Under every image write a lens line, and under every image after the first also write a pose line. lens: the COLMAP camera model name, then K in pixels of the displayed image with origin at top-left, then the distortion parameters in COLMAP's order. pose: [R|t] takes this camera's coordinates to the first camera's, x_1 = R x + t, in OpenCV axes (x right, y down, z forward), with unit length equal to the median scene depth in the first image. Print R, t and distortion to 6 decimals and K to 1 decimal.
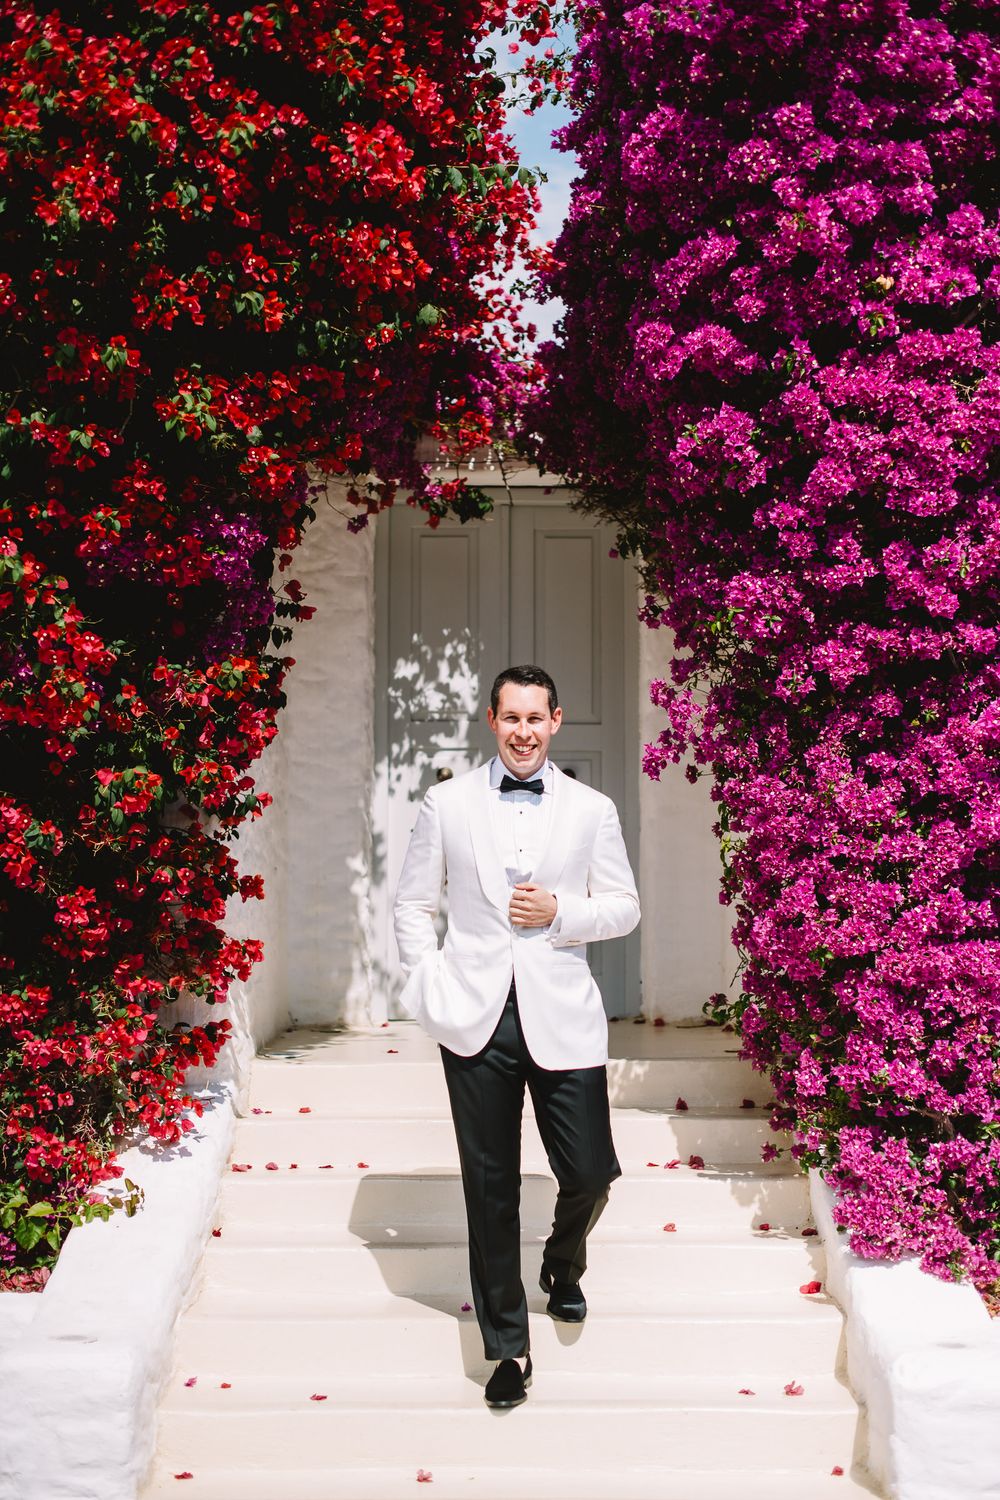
lens RADIAL K [[2237.2, 0, 500.0], [0, 2237.2, 750.0], [0, 0, 1]] dist [-0.023335, 0.149874]
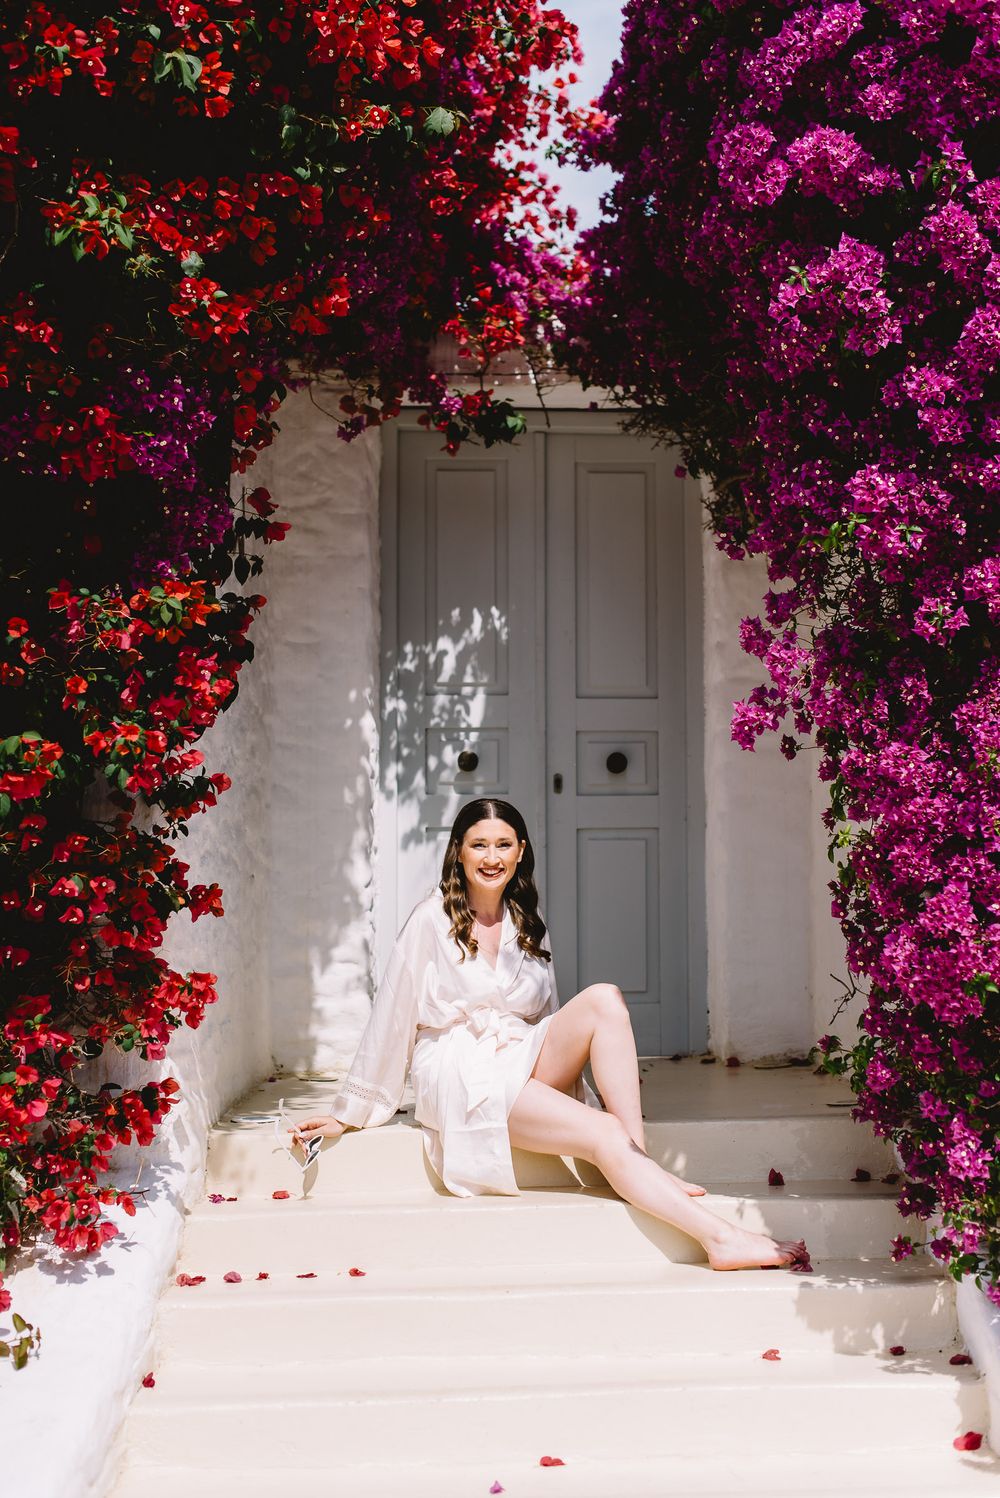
lens RADIAL K [[2143.3, 0, 676.4], [0, 2143.3, 746.1], [0, 0, 1]] dist [-0.007777, 0.129897]
pose [[0.997553, -0.004345, 0.069783, -0.004219], [0.004924, 0.999955, -0.008129, 0.017340], [-0.069745, 0.008452, 0.997529, 0.292175]]
